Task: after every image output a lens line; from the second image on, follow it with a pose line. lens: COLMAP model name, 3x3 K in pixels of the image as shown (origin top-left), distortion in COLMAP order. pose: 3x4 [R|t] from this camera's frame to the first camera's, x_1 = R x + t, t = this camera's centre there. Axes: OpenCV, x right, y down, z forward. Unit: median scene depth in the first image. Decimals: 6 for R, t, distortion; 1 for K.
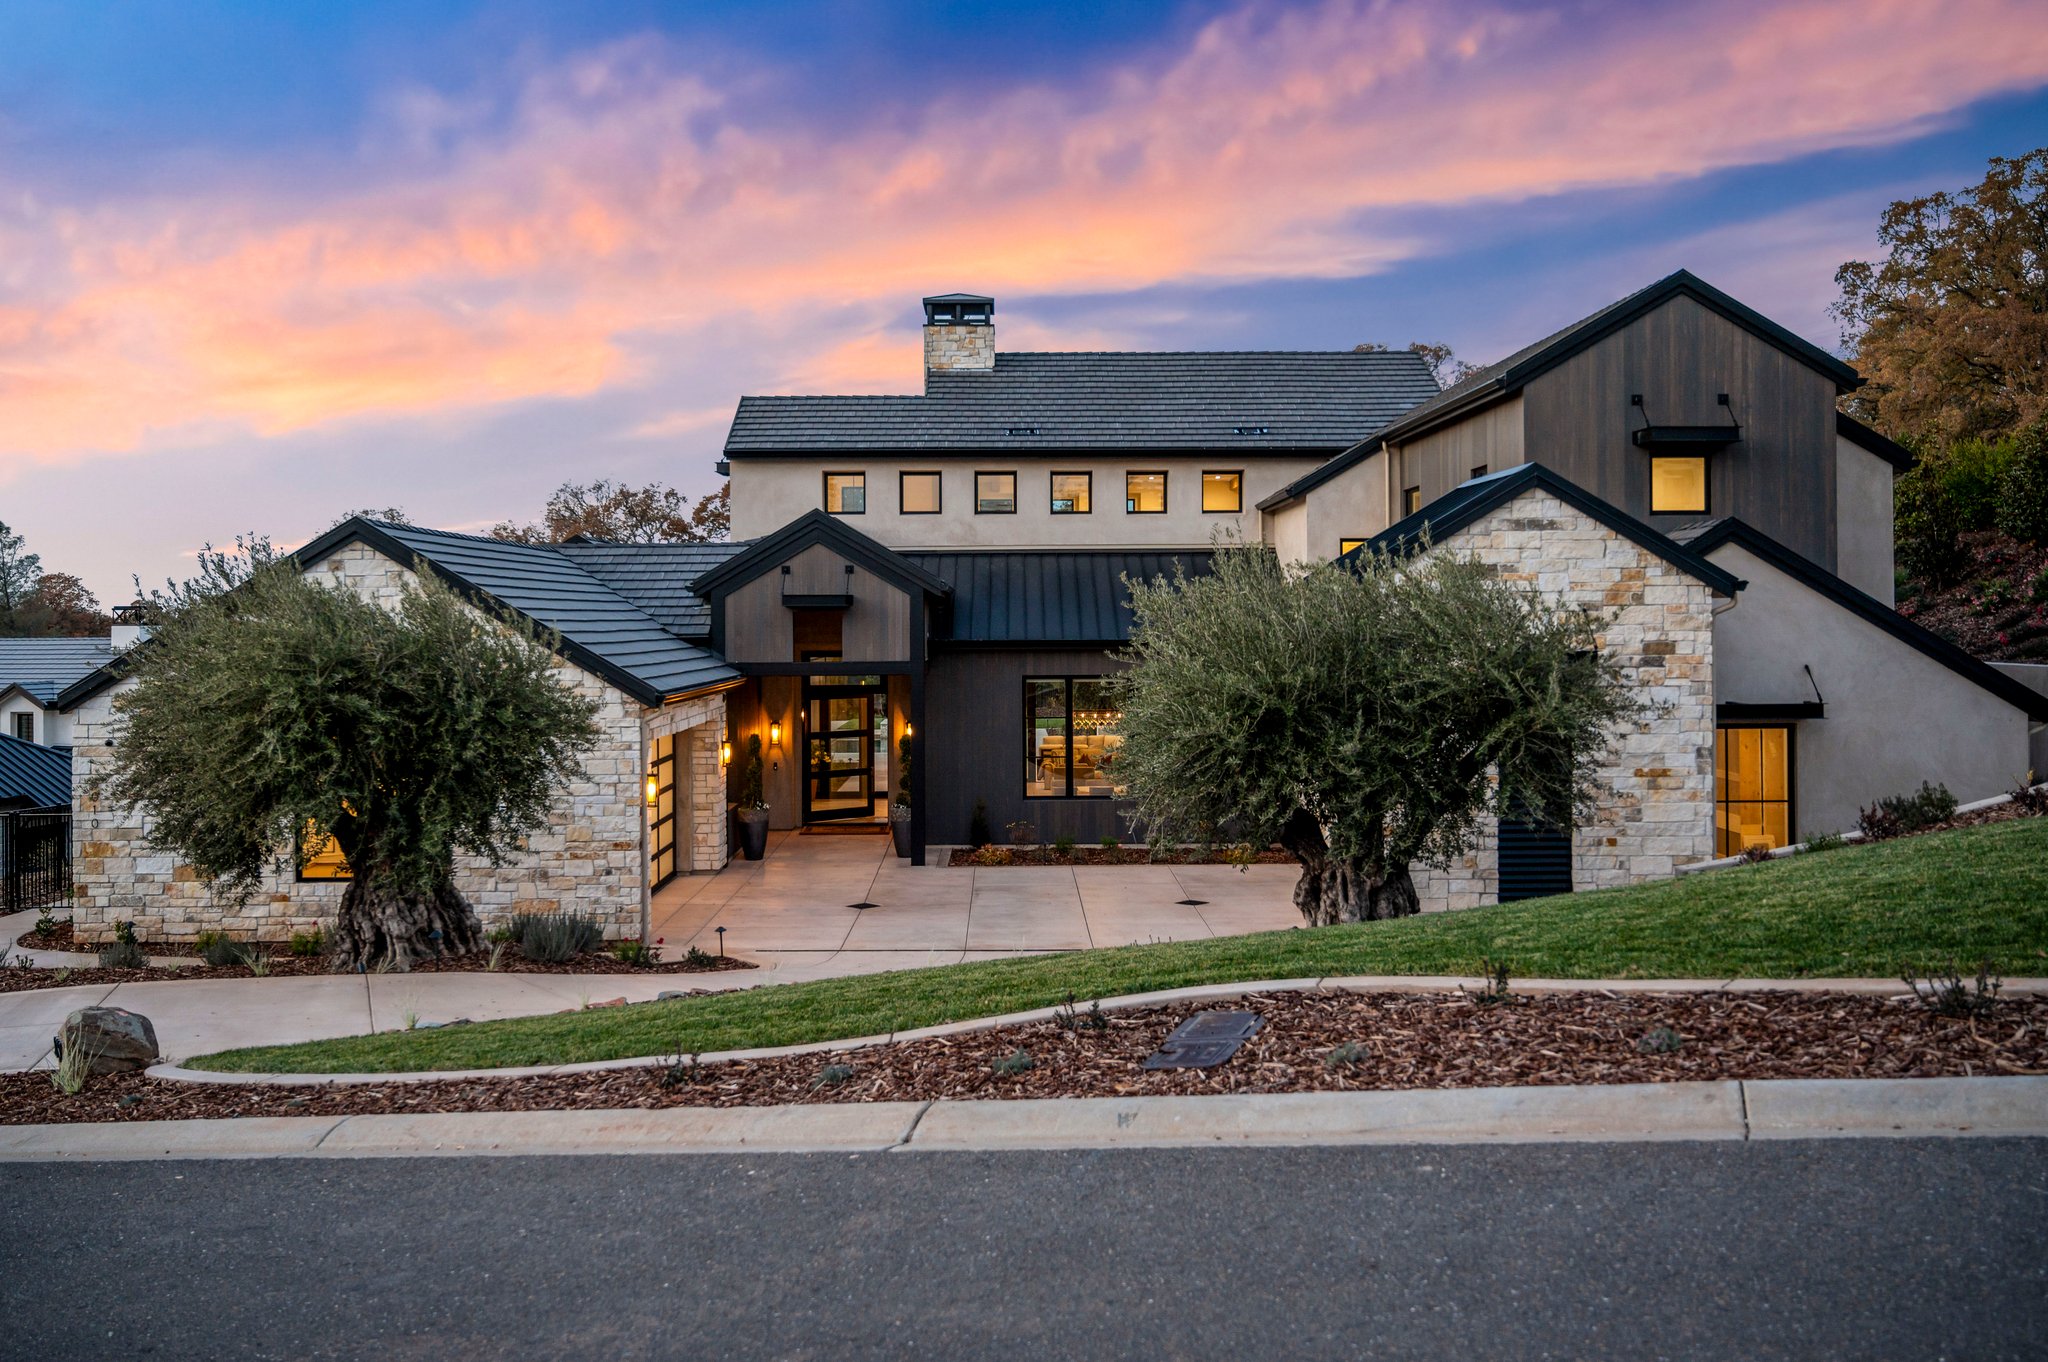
lens RADIAL K [[1664.6, 0, 1046.3], [0, 1664.6, 606.9], [0, 0, 1]] dist [-0.003421, 0.000067]
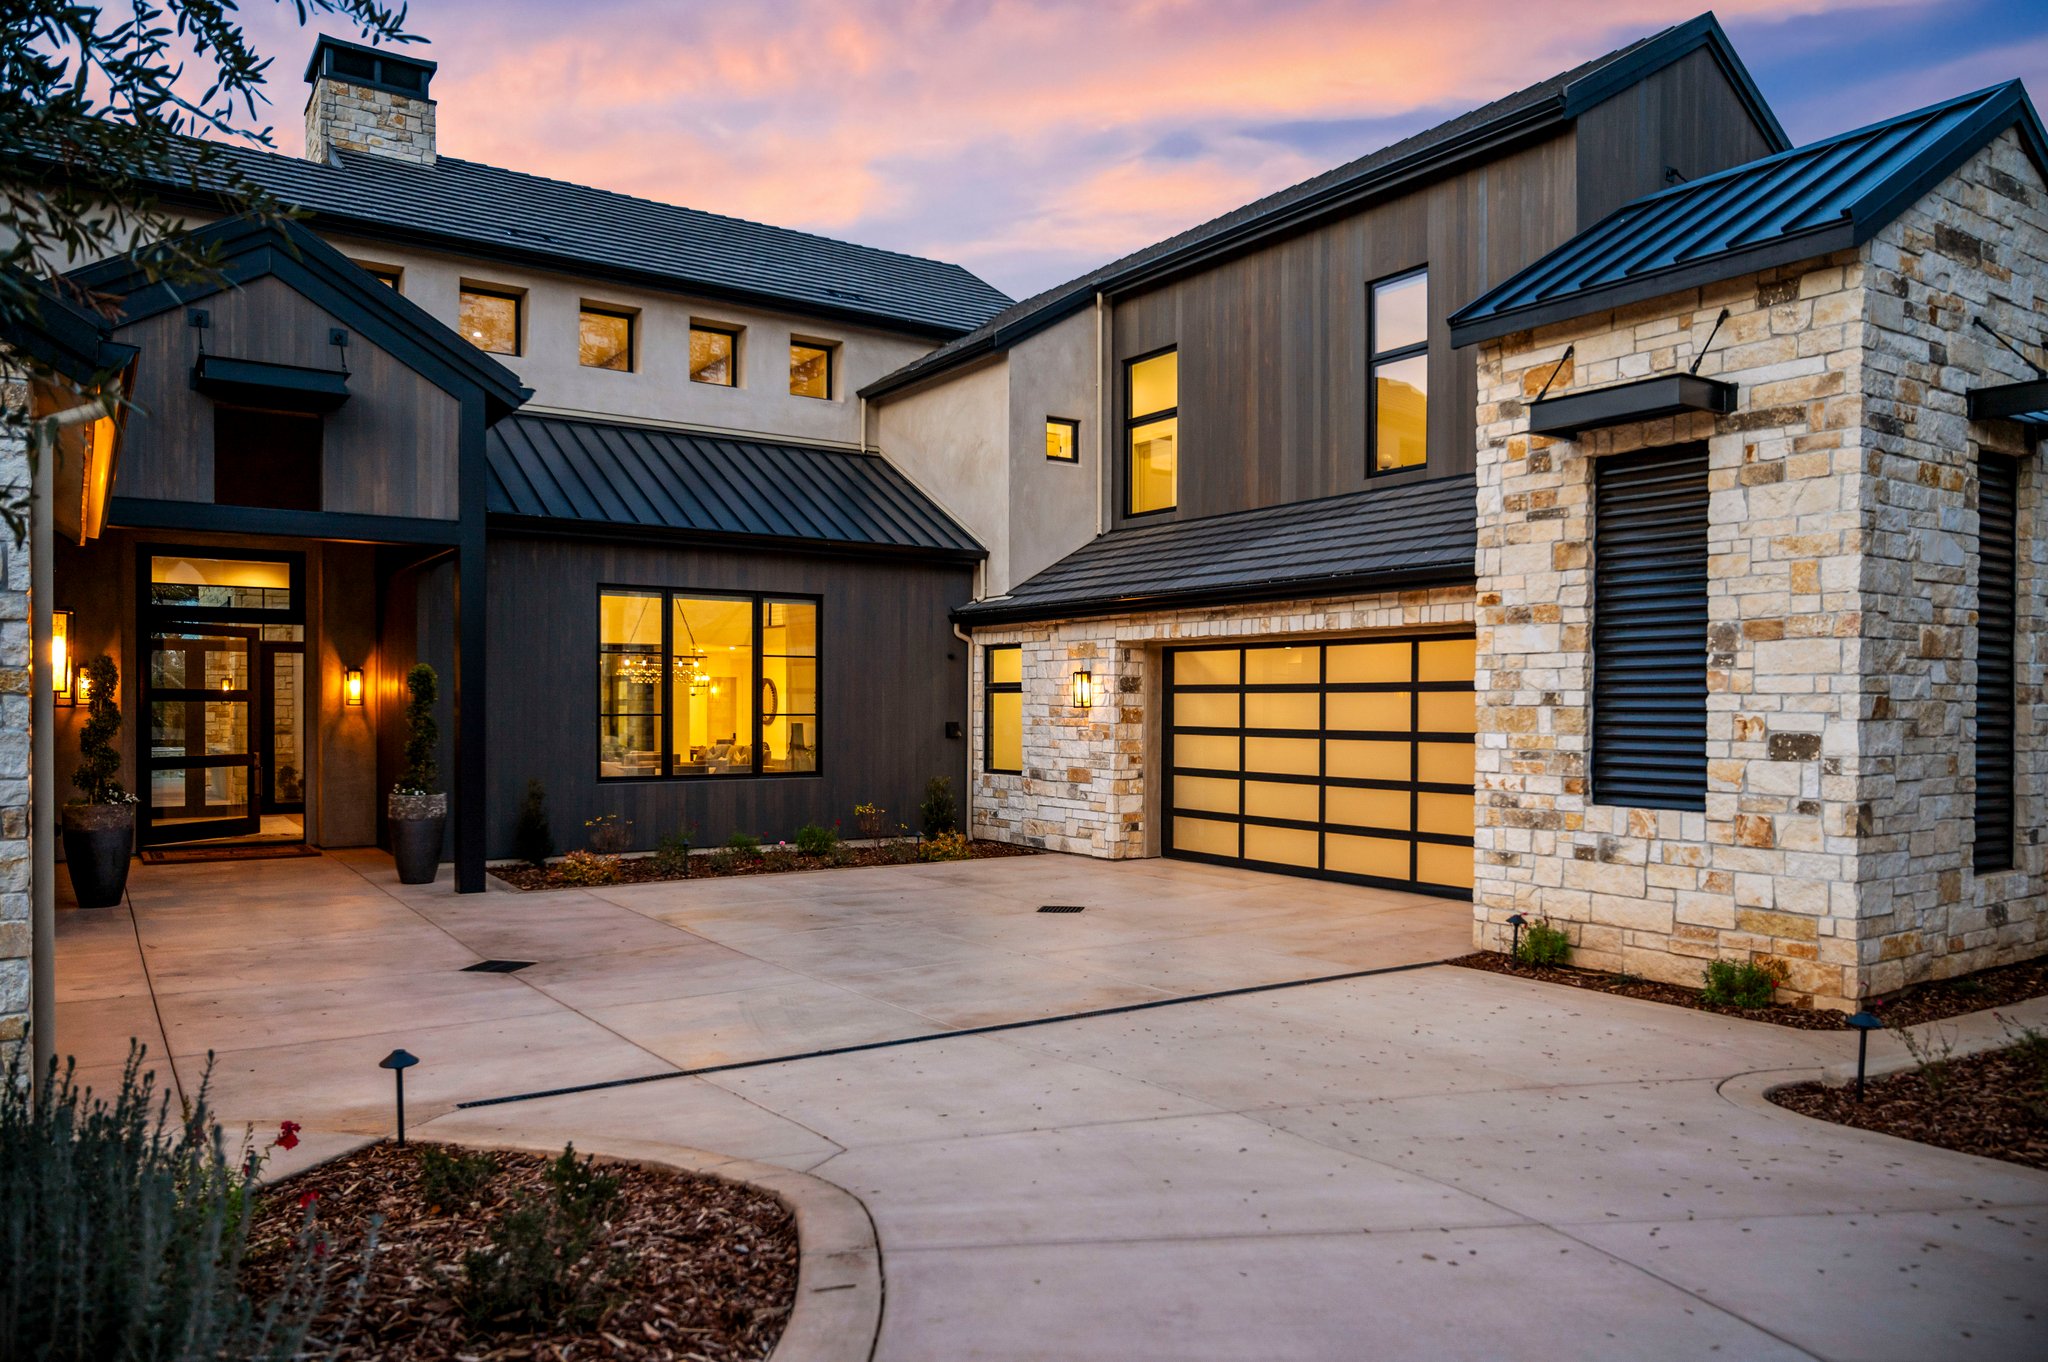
lens RADIAL K [[1381.6, 0, 1018.9], [0, 1381.6, 716.3], [0, 0, 1]] dist [-0.017078, 0.010559]
pose [[0.838860, 0.003602, 0.544335, -0.173927], [-0.011091, 0.999884, 0.010476, 0.089907], [-0.544234, -0.014825, 0.838803, 0.518312]]
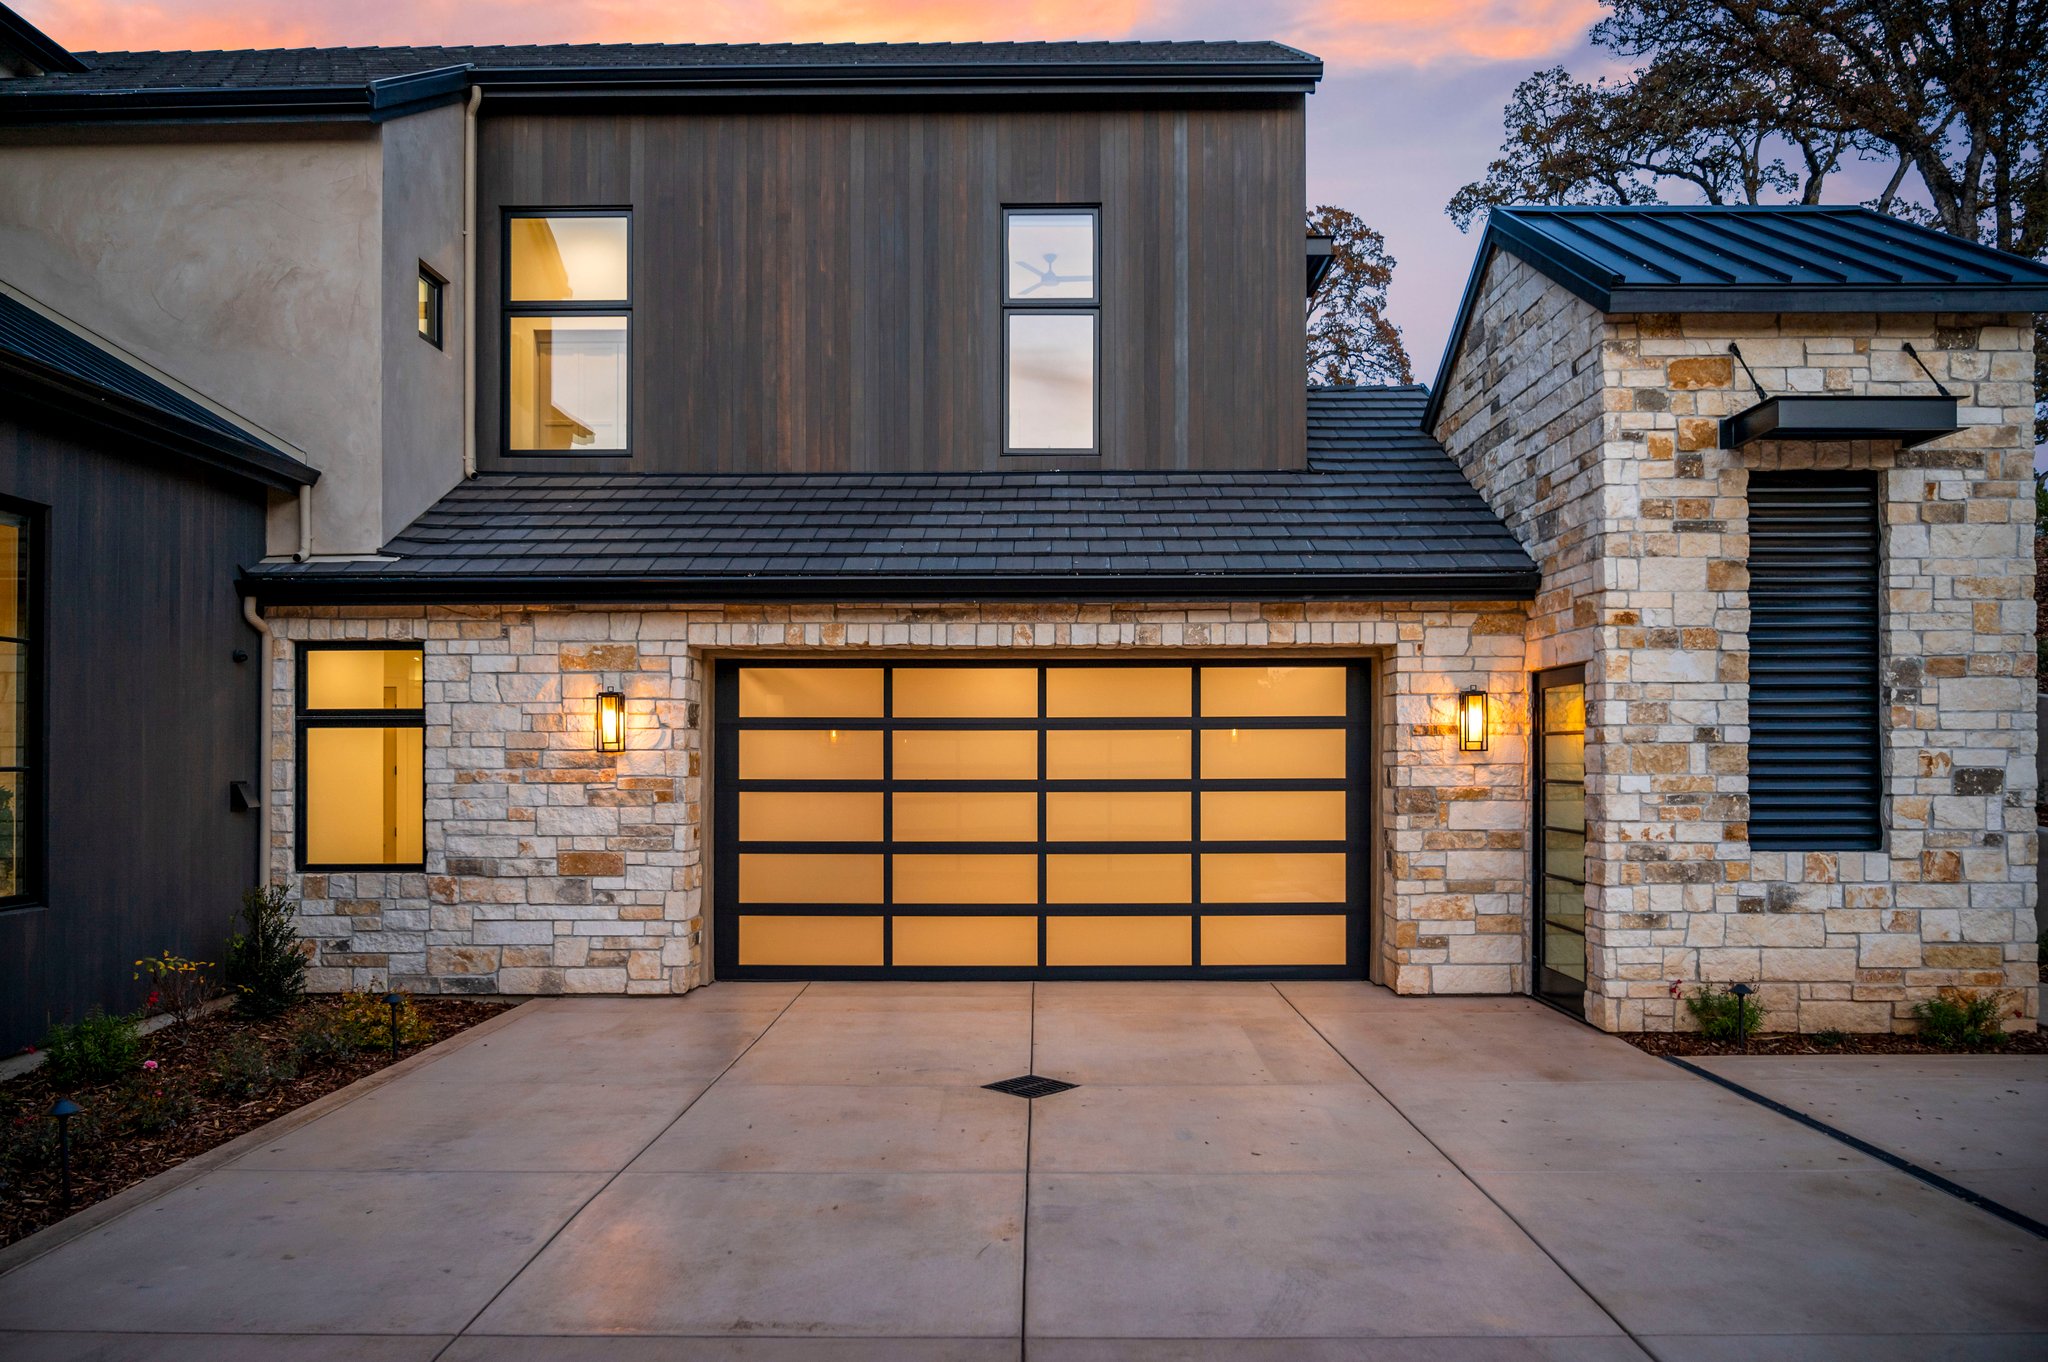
lens RADIAL K [[1381.6, 0, 1025.0], [0, 1381.6, 743.6], [0, 0, 1]] dist [-0.017078, 0.010559]
pose [[0.032936, 0.011808, 0.999388, -0.184202], [-0.003515, 0.999925, -0.011699, 0.093608], [-0.999451, -0.003127, 0.032975, 0.871339]]
